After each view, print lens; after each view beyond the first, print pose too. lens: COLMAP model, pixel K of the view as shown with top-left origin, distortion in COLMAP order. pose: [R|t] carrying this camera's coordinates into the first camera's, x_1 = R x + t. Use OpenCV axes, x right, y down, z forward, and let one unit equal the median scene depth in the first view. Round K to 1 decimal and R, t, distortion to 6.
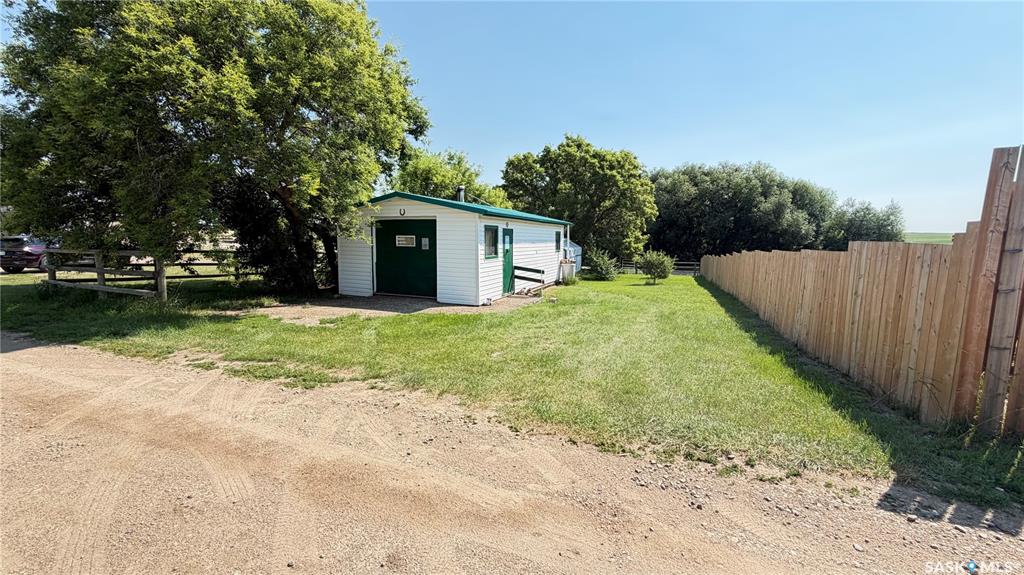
lens RADIAL K [[406.2, 0, 506.9], [0, 406.2, 292.4], [0, 0, 1]] dist [0.000724, -0.000213]
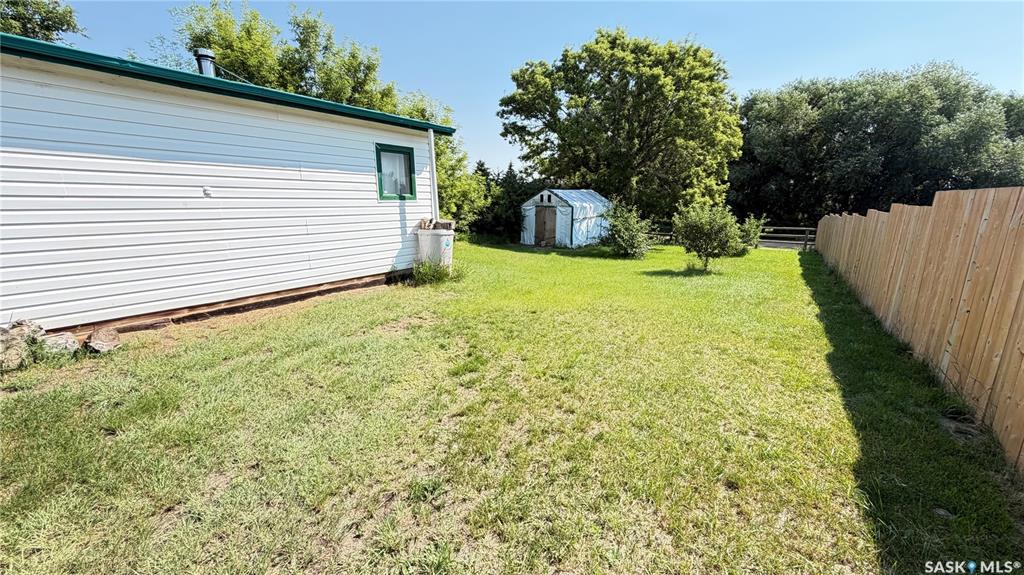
lens RADIAL K [[406.2, 0, 517.5], [0, 406.2, 284.5], [0, 0, 1]] dist [0.000724, -0.000213]
pose [[0.980801, 0.028053, -0.192983, 0.179352], [-0.015084, 0.997547, 0.068350, -0.025856], [0.194427, -0.064127, 0.978819, 0.357620]]
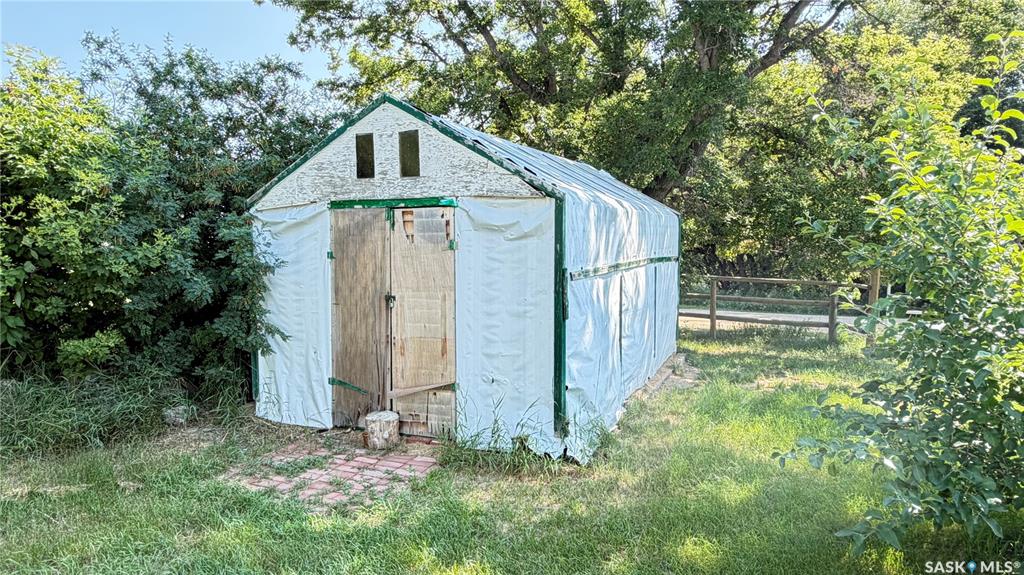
lens RADIAL K [[633.0, 0, 514.0], [0, 633.0, 288.3], [0, 0, 1]] dist [0.000054, 0.000028]
pose [[0.999712, -0.023803, -0.003067, 0.127884], [0.023408, 0.995270, -0.094290, -0.067413], [0.005297, 0.094191, 0.995540, 0.843514]]
